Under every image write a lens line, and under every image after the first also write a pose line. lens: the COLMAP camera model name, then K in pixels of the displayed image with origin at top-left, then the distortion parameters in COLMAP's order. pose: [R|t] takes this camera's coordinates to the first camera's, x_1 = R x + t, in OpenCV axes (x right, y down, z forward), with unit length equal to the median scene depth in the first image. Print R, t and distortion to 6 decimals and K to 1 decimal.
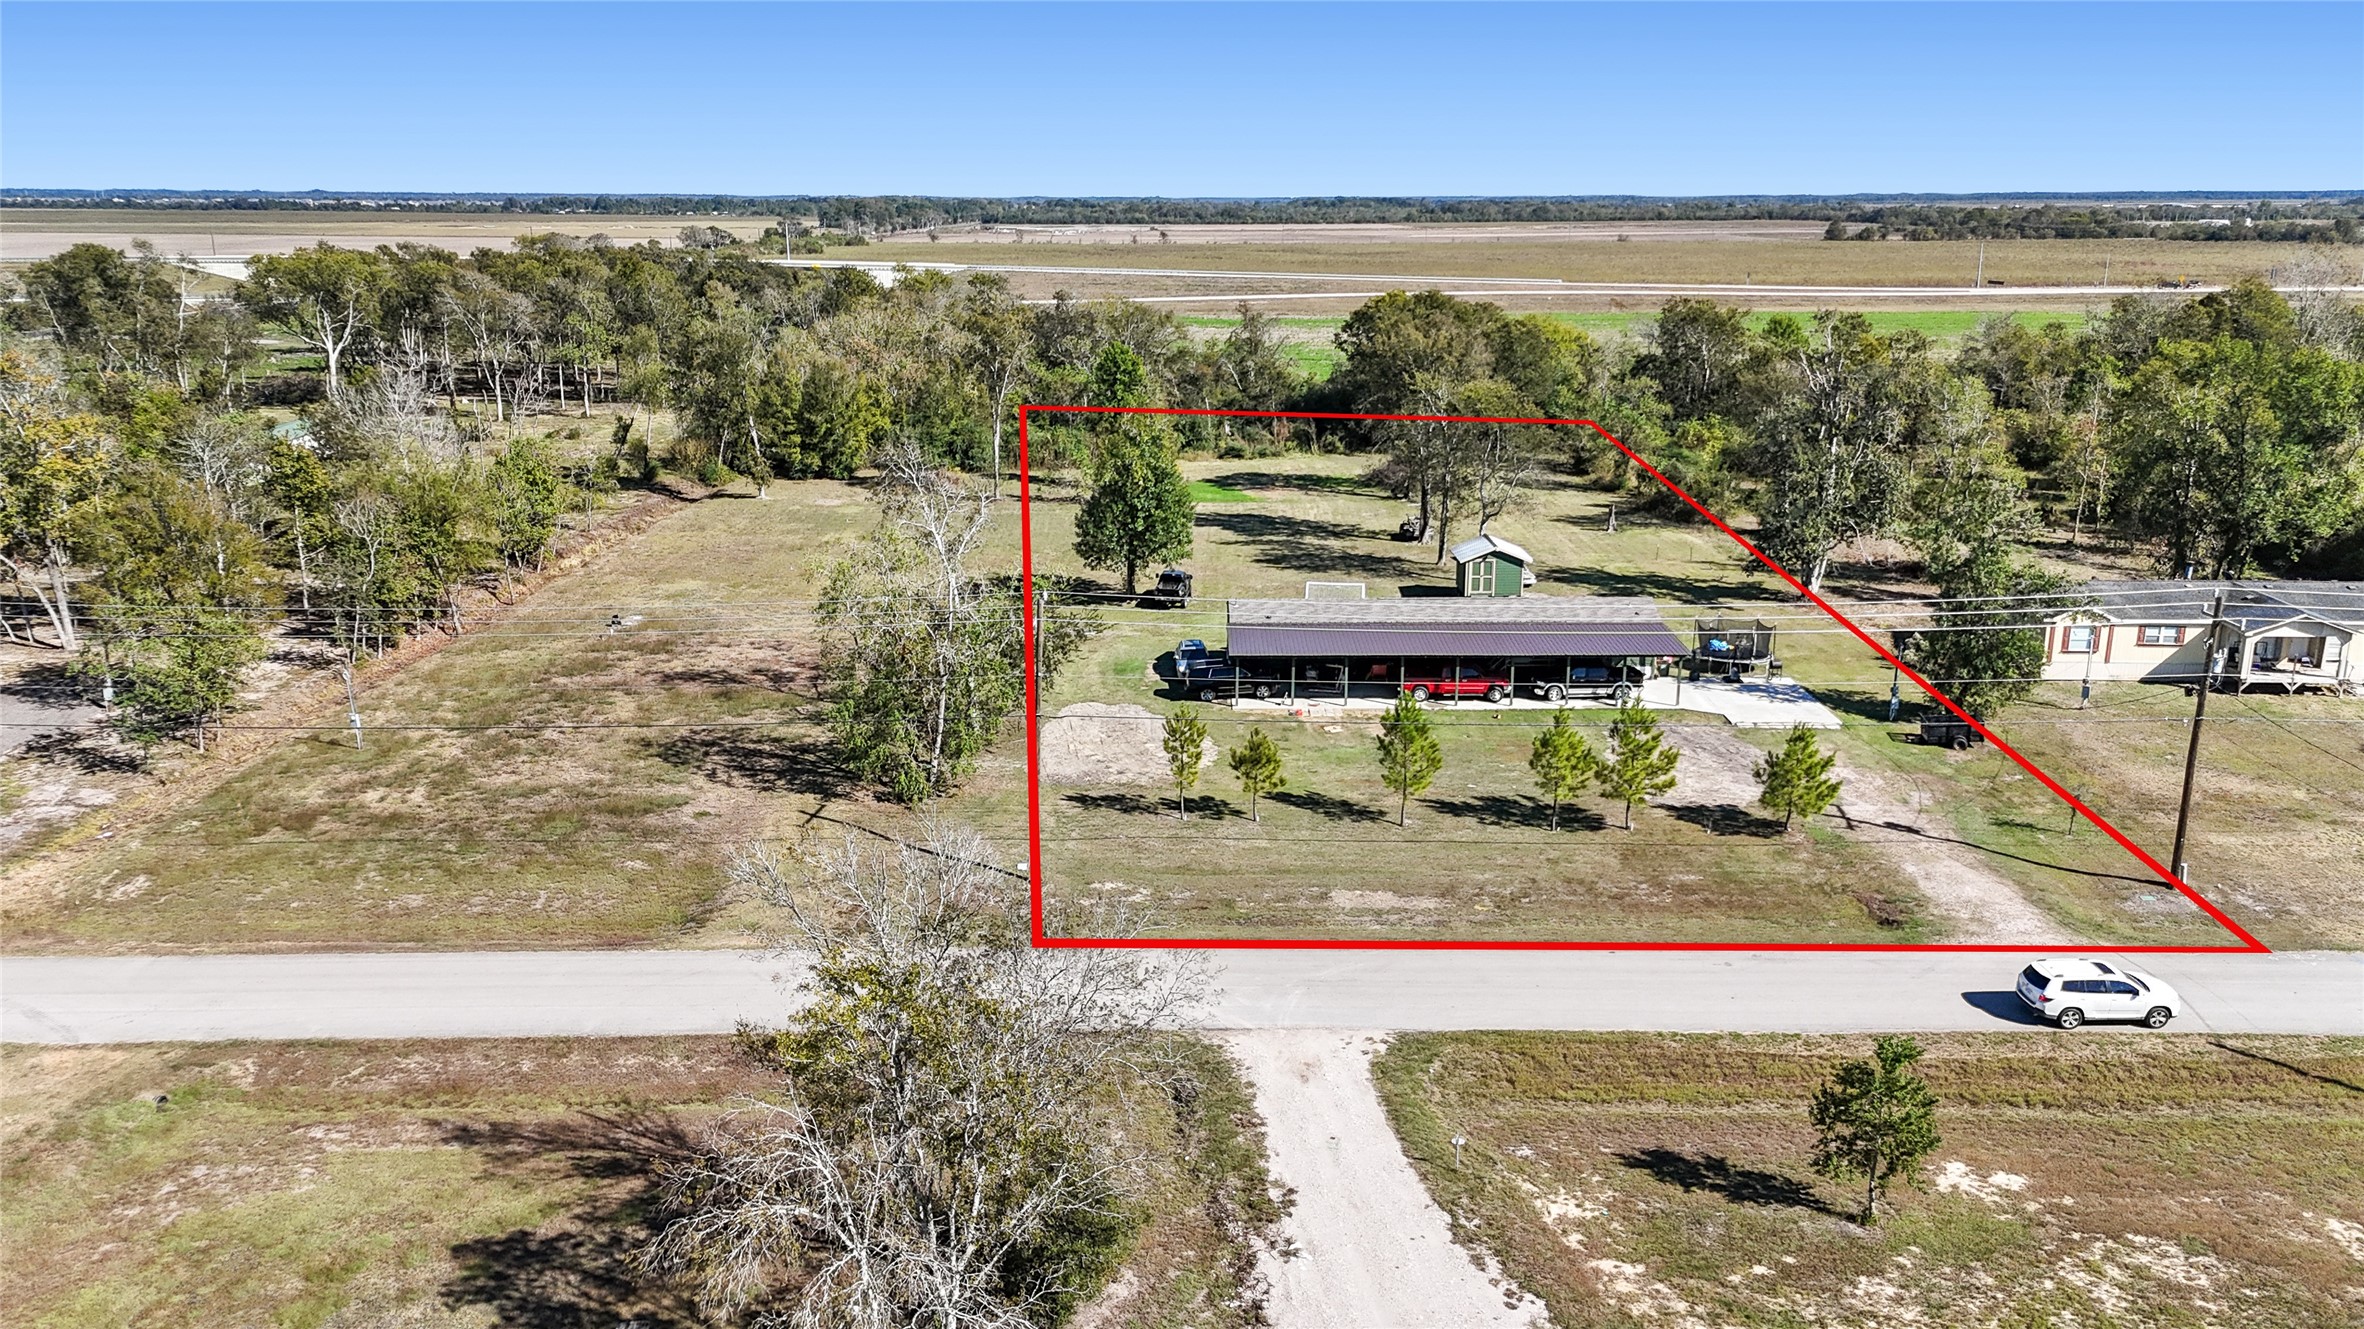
lens RADIAL K [[1752.4, 0, 1187.8], [0, 1752.4, 669.0], [0, 0, 1]] dist [0.092824, -0.085778]
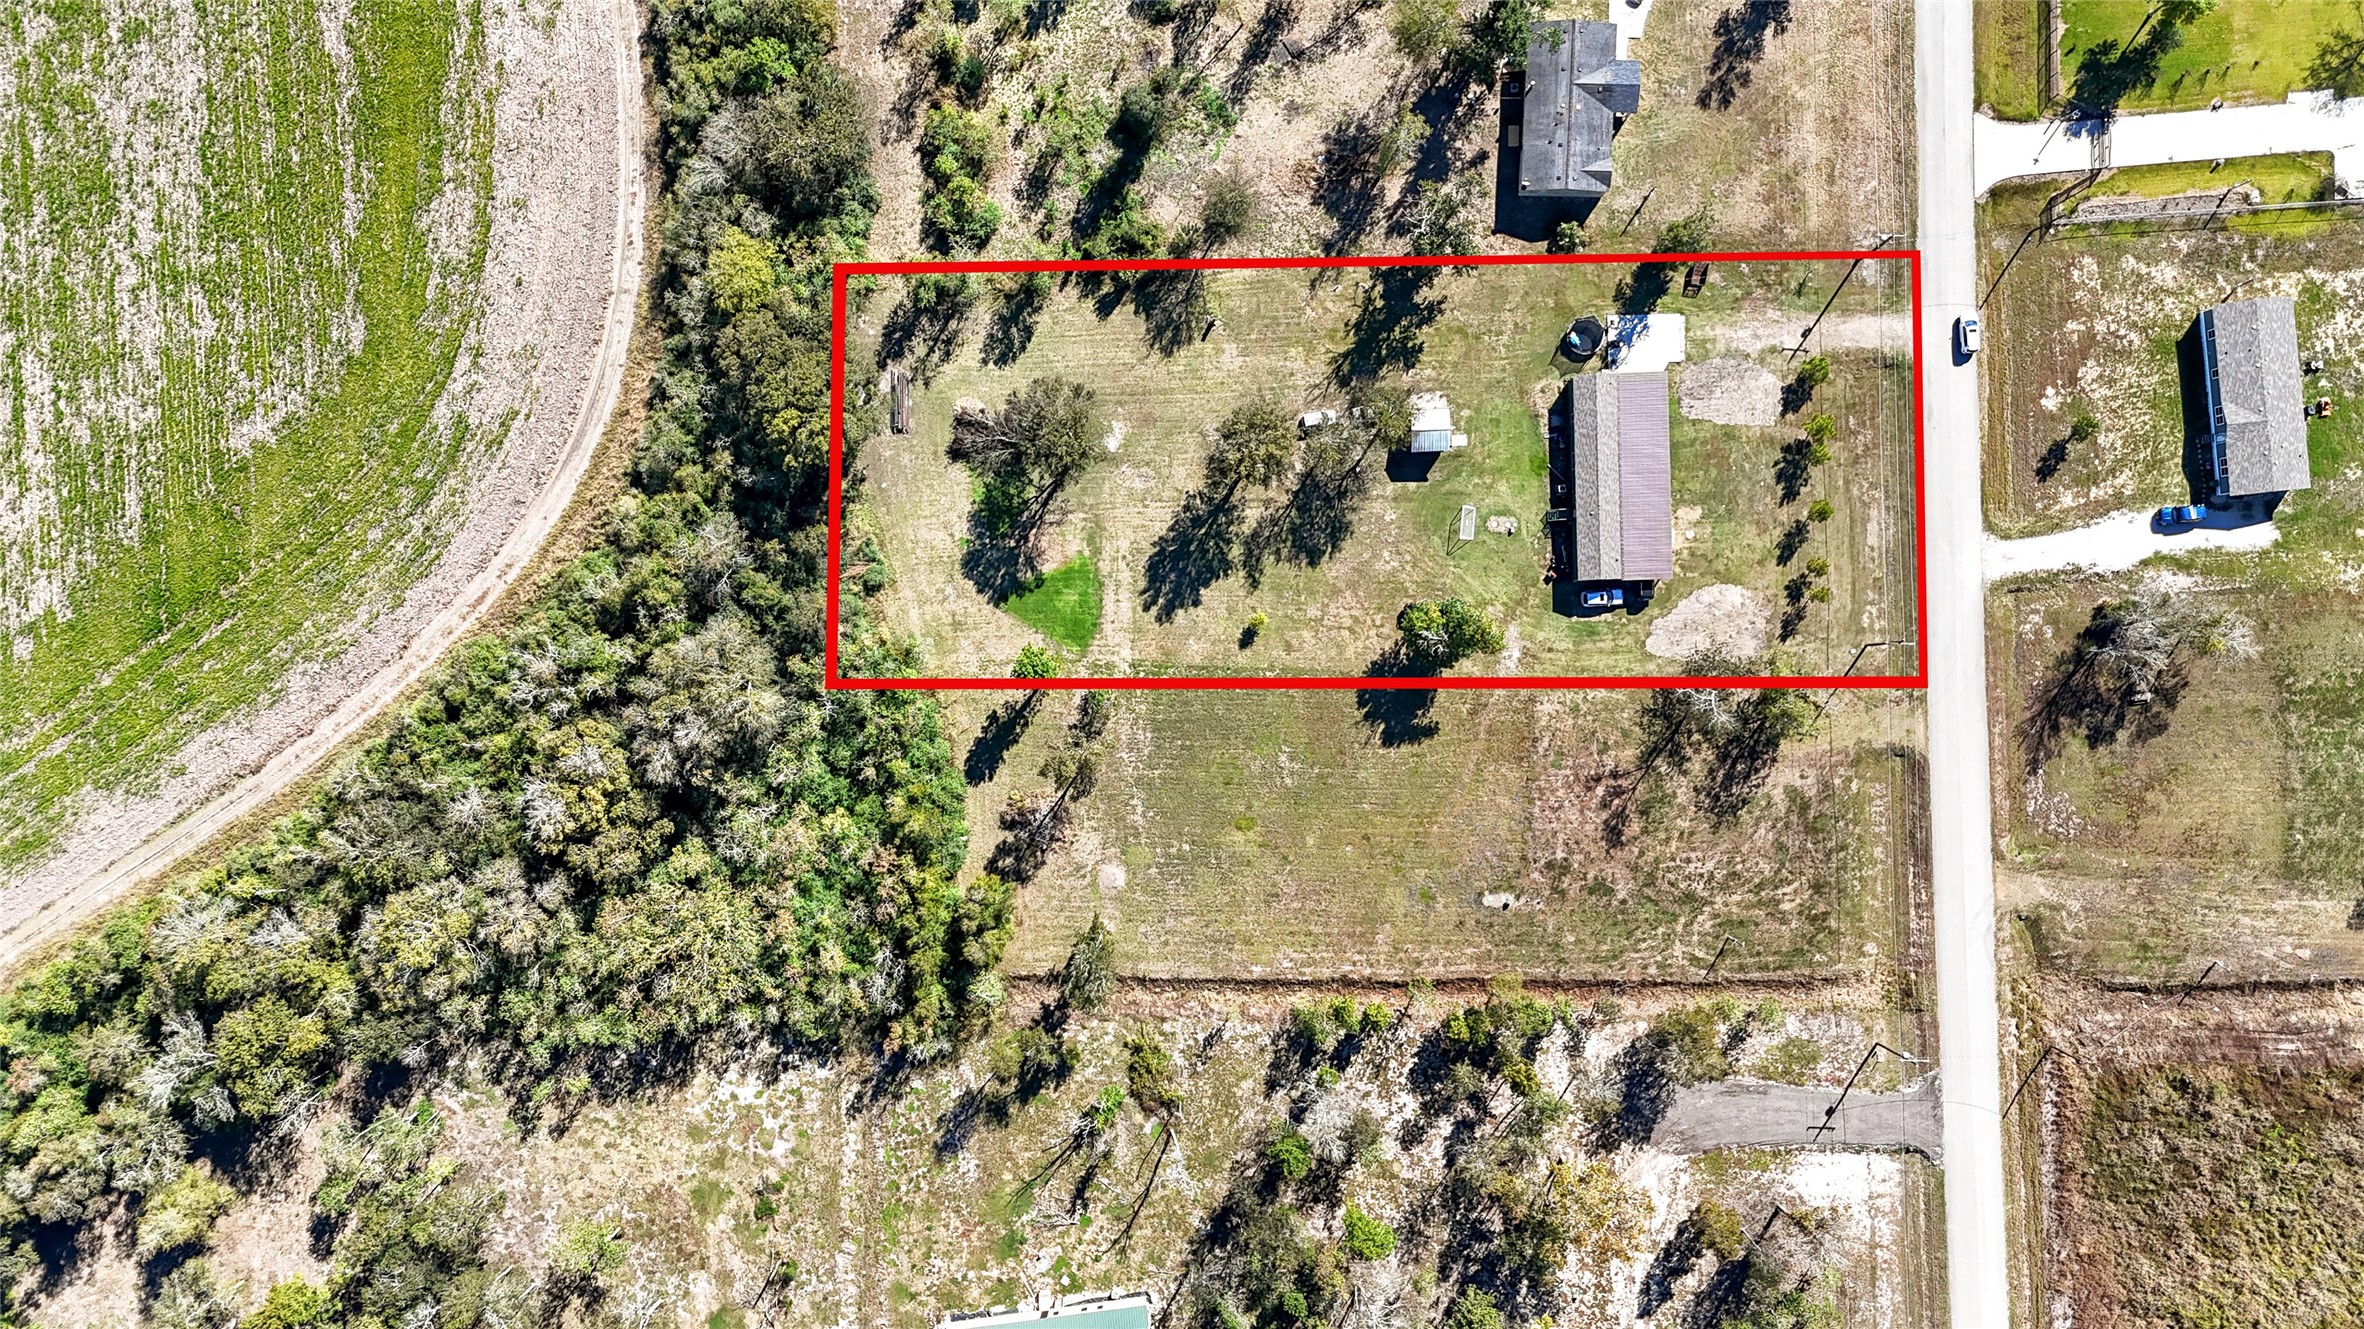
lens RADIAL K [[1727.3, 0, 1186.2], [0, 1727.3, 662.7], [0, 0, 1]] dist [0.096204, -0.102728]
pose [[-0.024892, -0.999681, -0.004311, -0.065496], [0.289951, -0.011347, 0.956974, -2.619438], [-0.956718, 0.022571, 0.290141, 1.082063]]
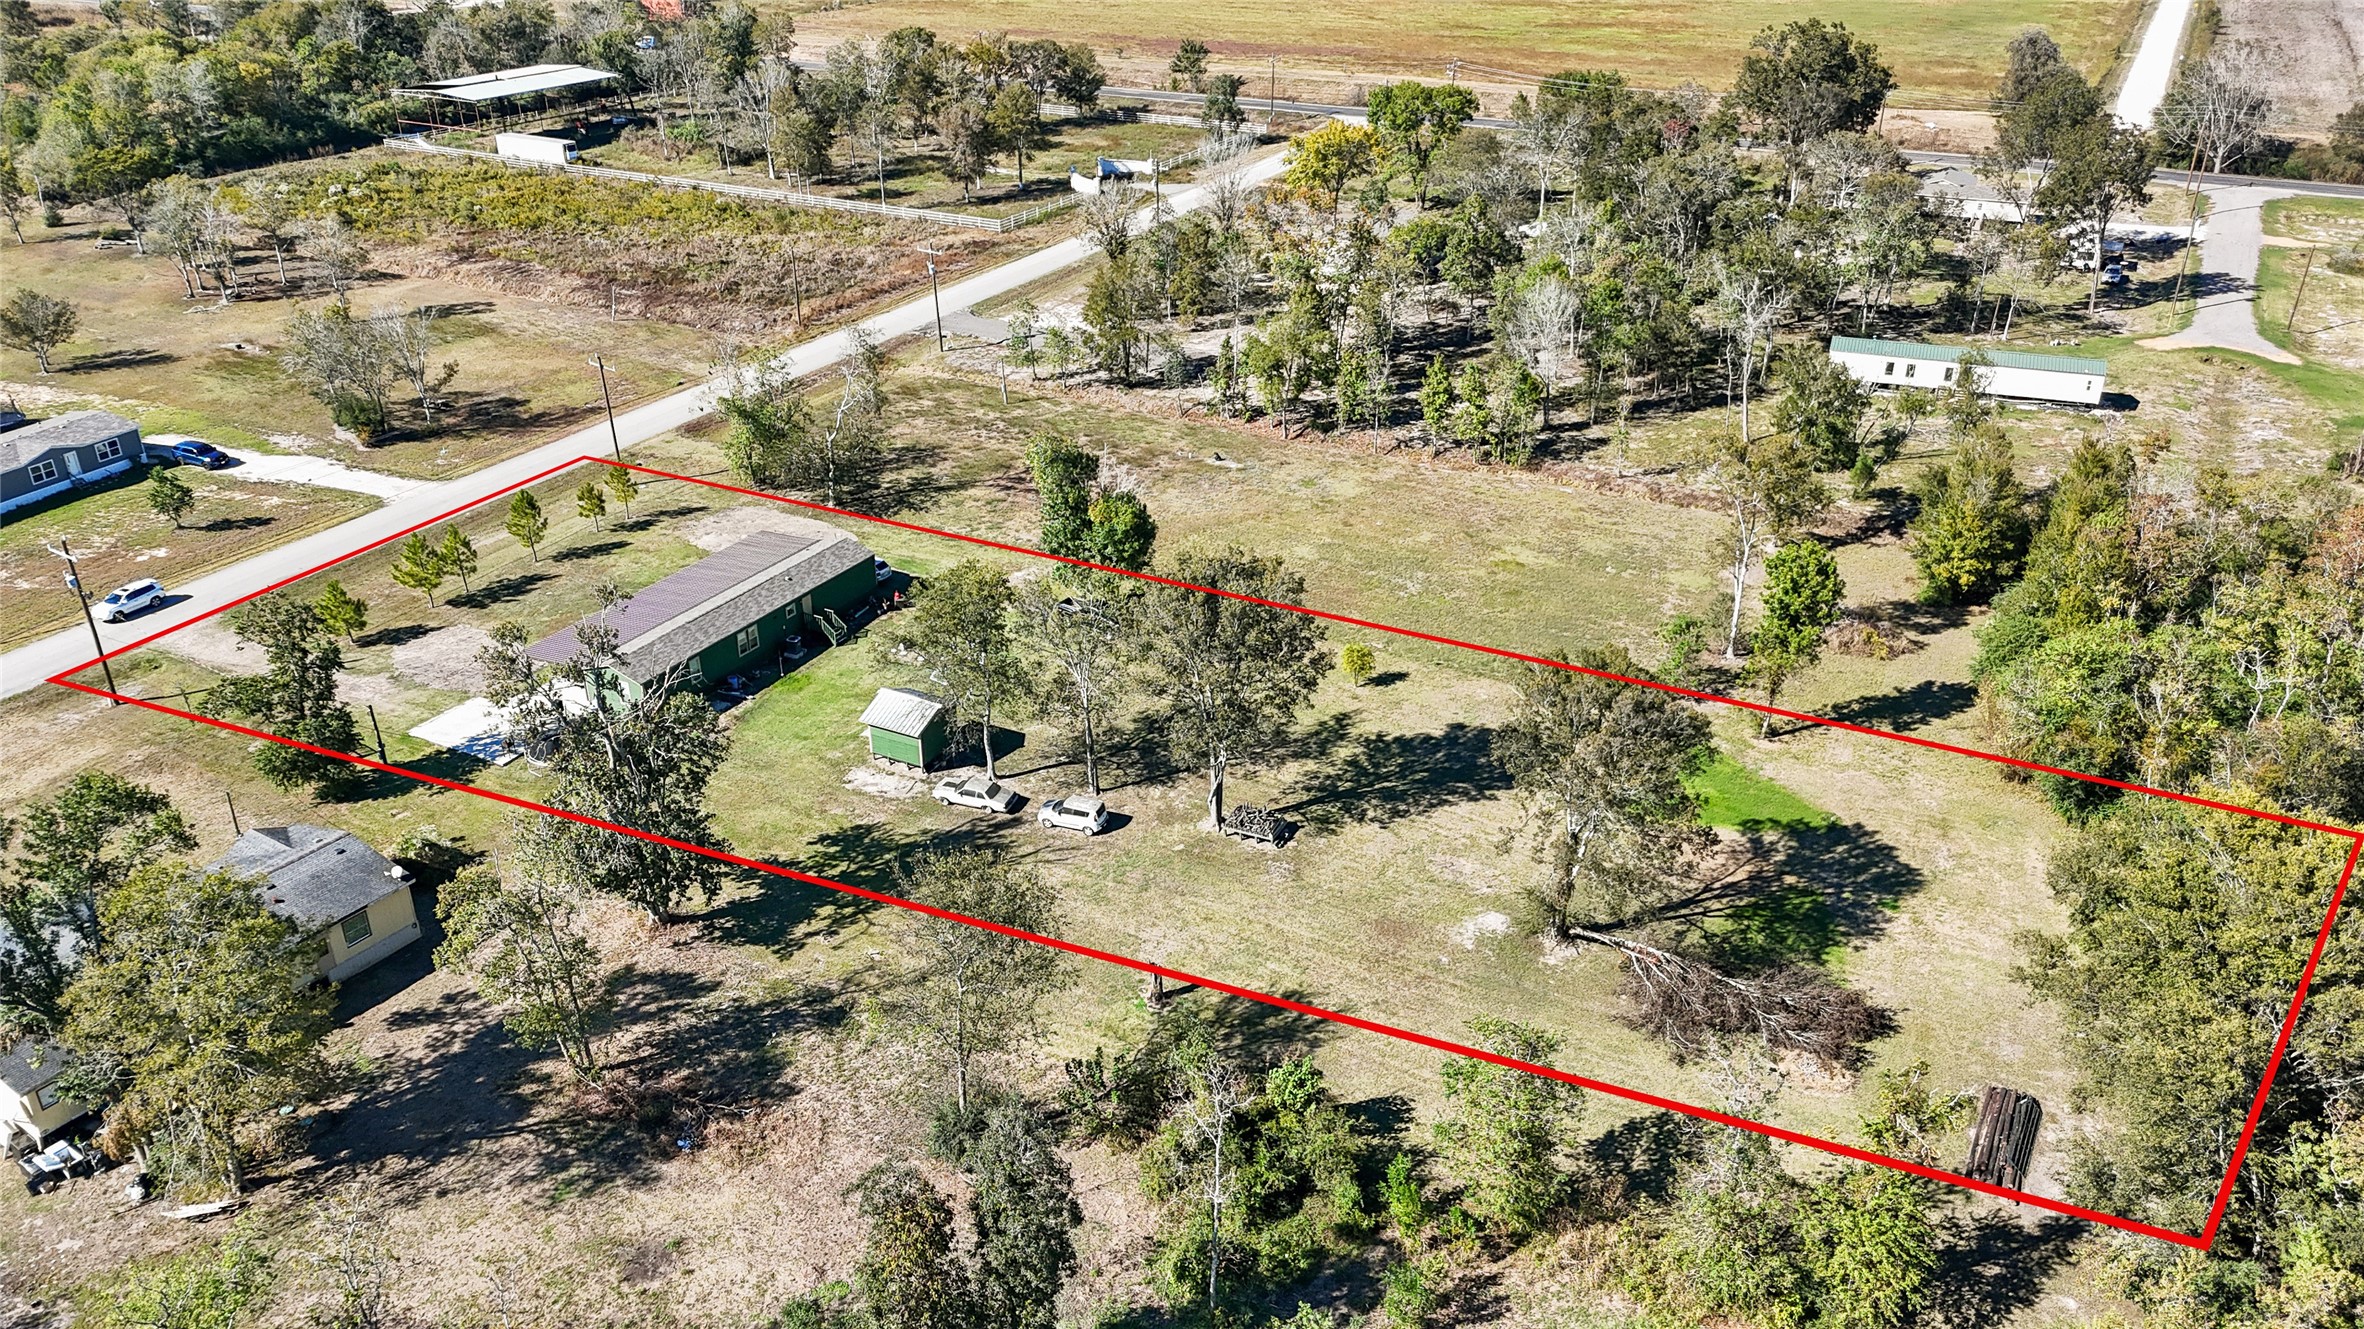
lens RADIAL K [[1727.3, 0, 1186.2], [0, 1727.3, 662.7], [0, 0, 1]] dist [0.096204, -0.102728]
pose [[-0.473708, 0.397763, -0.785738, 1.180895], [-0.224613, 0.808120, 0.544509, -0.895662], [0.851557, 0.434426, -0.293471, 2.014753]]
